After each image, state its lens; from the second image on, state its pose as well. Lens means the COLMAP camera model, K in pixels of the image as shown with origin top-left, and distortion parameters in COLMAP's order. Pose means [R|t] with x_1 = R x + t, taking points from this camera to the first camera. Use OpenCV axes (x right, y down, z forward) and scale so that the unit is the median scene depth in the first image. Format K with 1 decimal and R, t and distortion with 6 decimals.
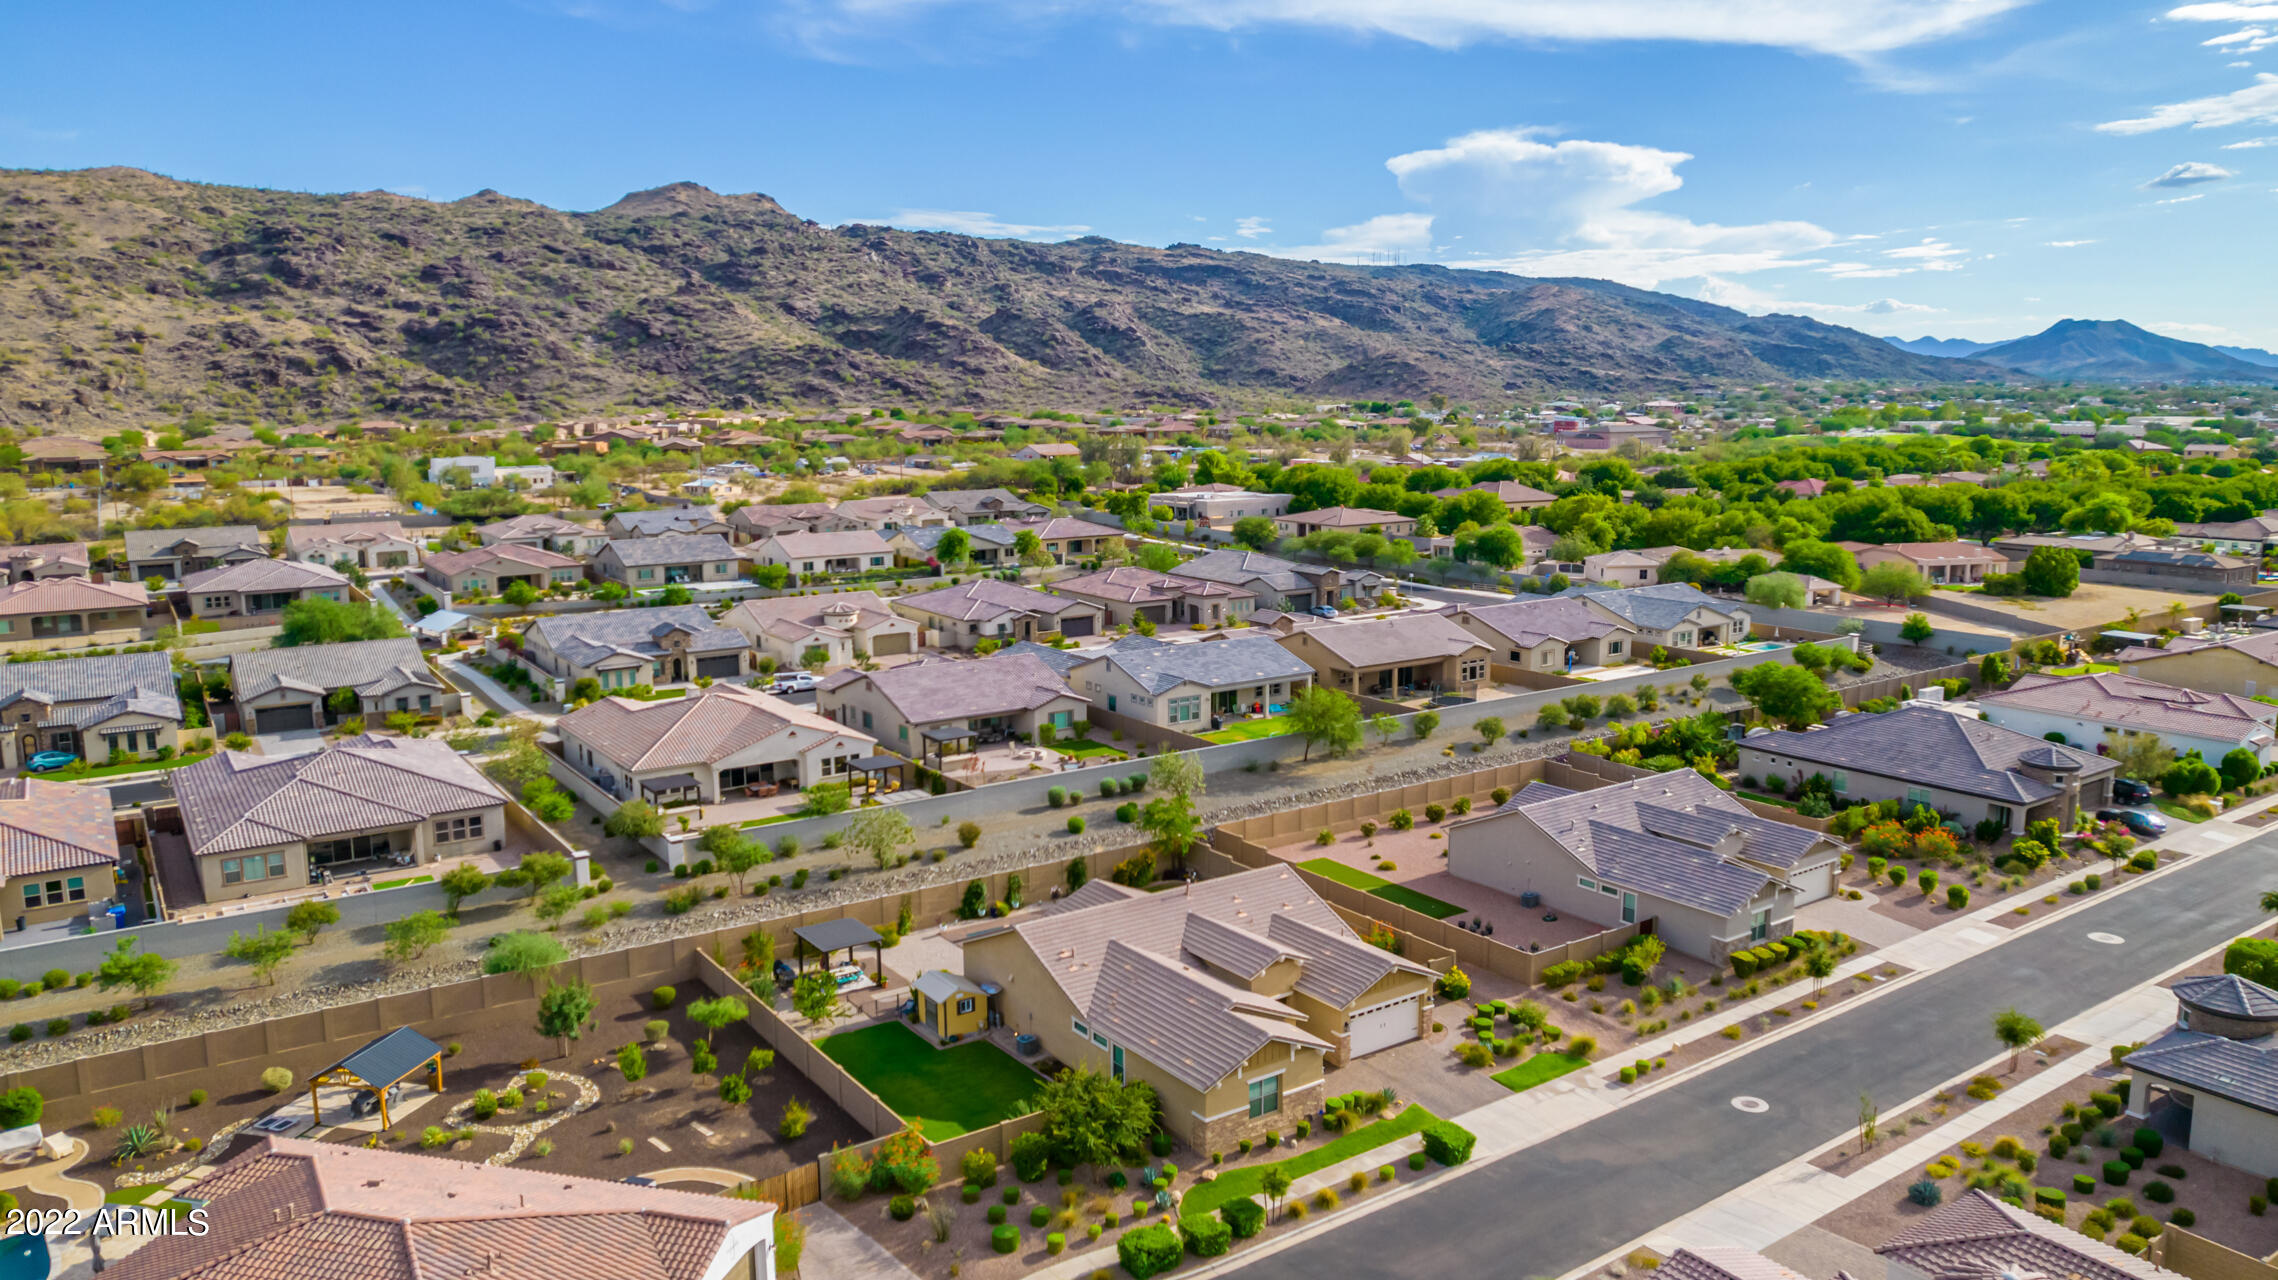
lens RADIAL K [[1567.7, 0, 1138.2], [0, 1567.7, 643.4], [0, 0, 1]] dist [-0.084603, 0.083516]
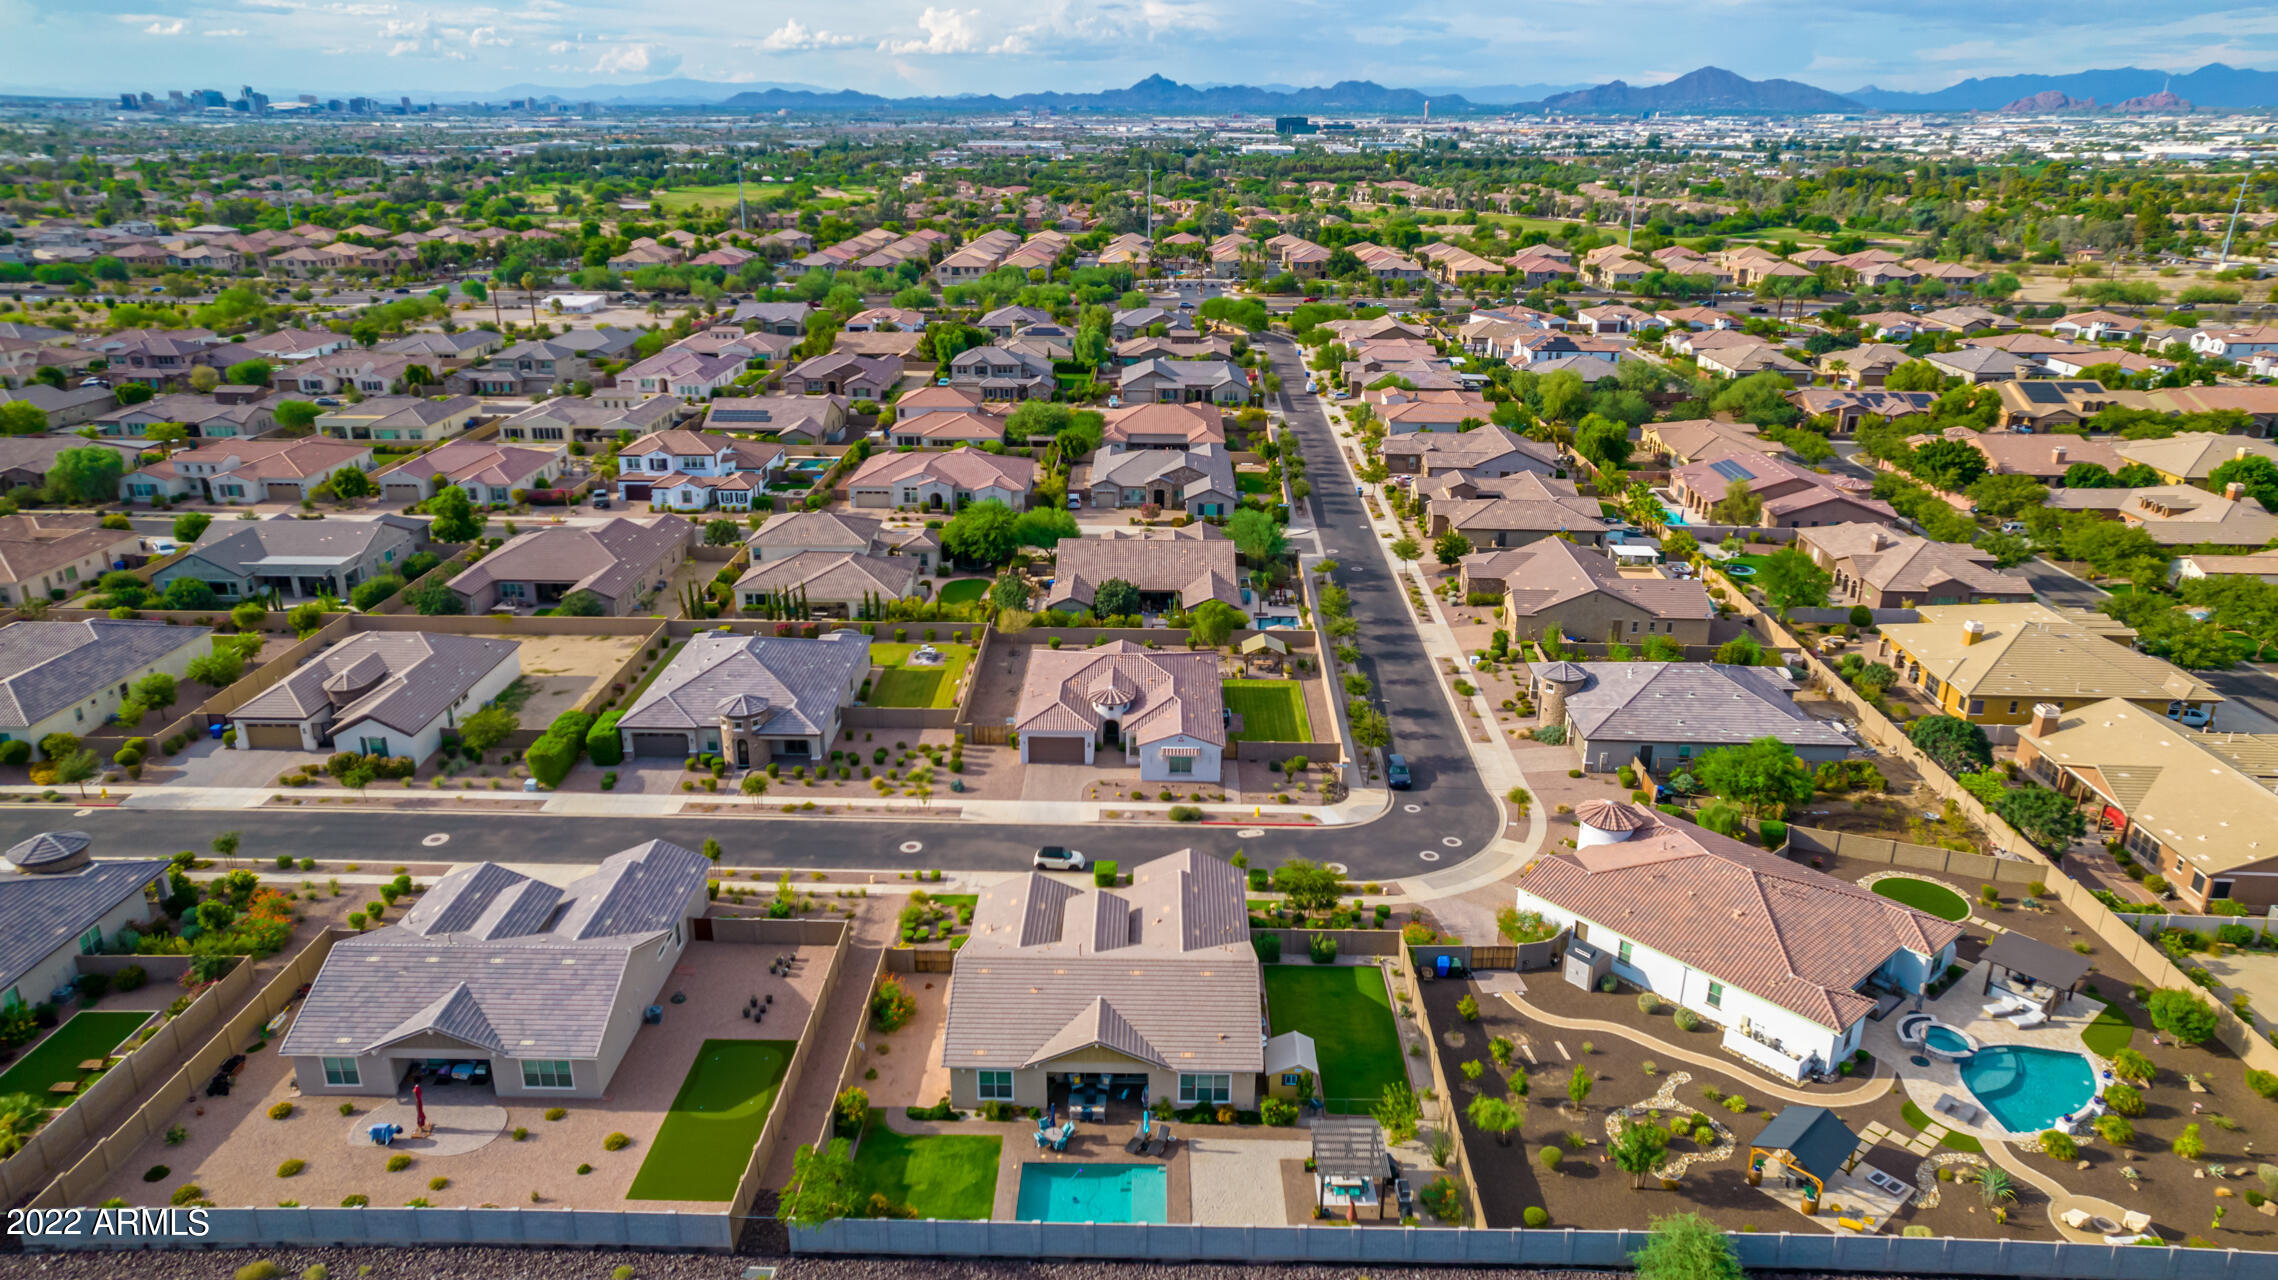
lens RADIAL K [[1469.1, 0, 1141.9], [0, 1469.1, 643.2], [0, 0, 1]] dist [-0.031211, 0.062885]
pose [[-0.813472, -0.204053, 0.544633, -0.042724], [0.089740, 0.881182, 0.464182, -0.041804], [-0.574638, 0.426474, -0.698506, 0.131432]]
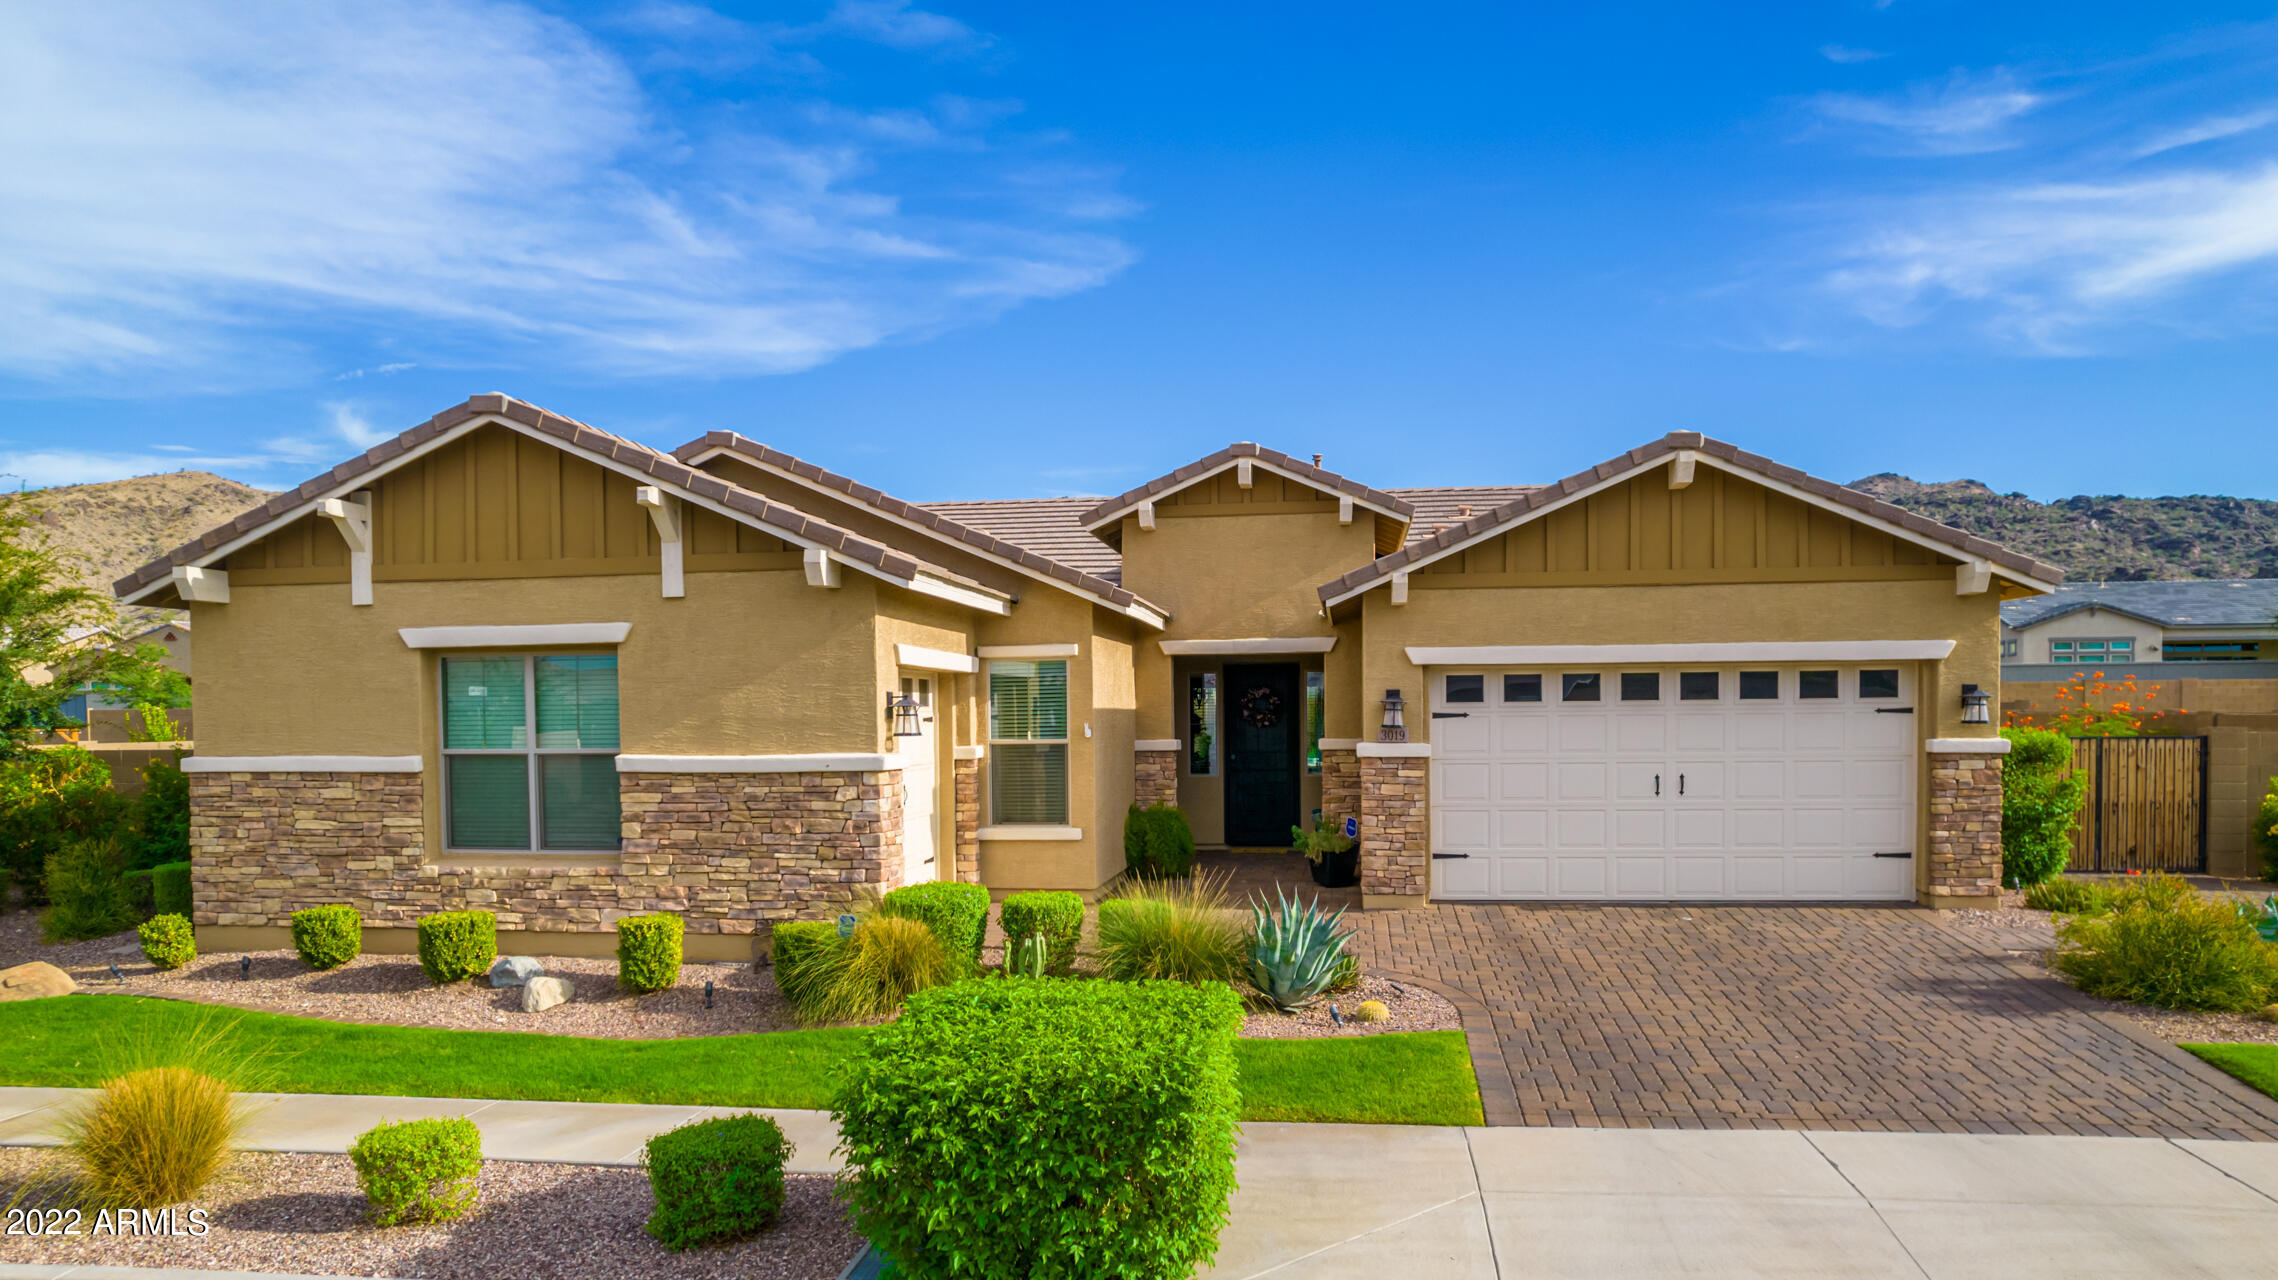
lens RADIAL K [[1525.3, 0, 1133.8], [0, 1525.3, 761.2], [0, 0, 1]] dist [-0.093906, 0.082528]
pose [[0.729730, 0.018413, -0.683487, 0.018369], [-0.104222, 0.990951, -0.084578, 0.020260], [0.675745, 0.132953, 0.725046, 0.061328]]
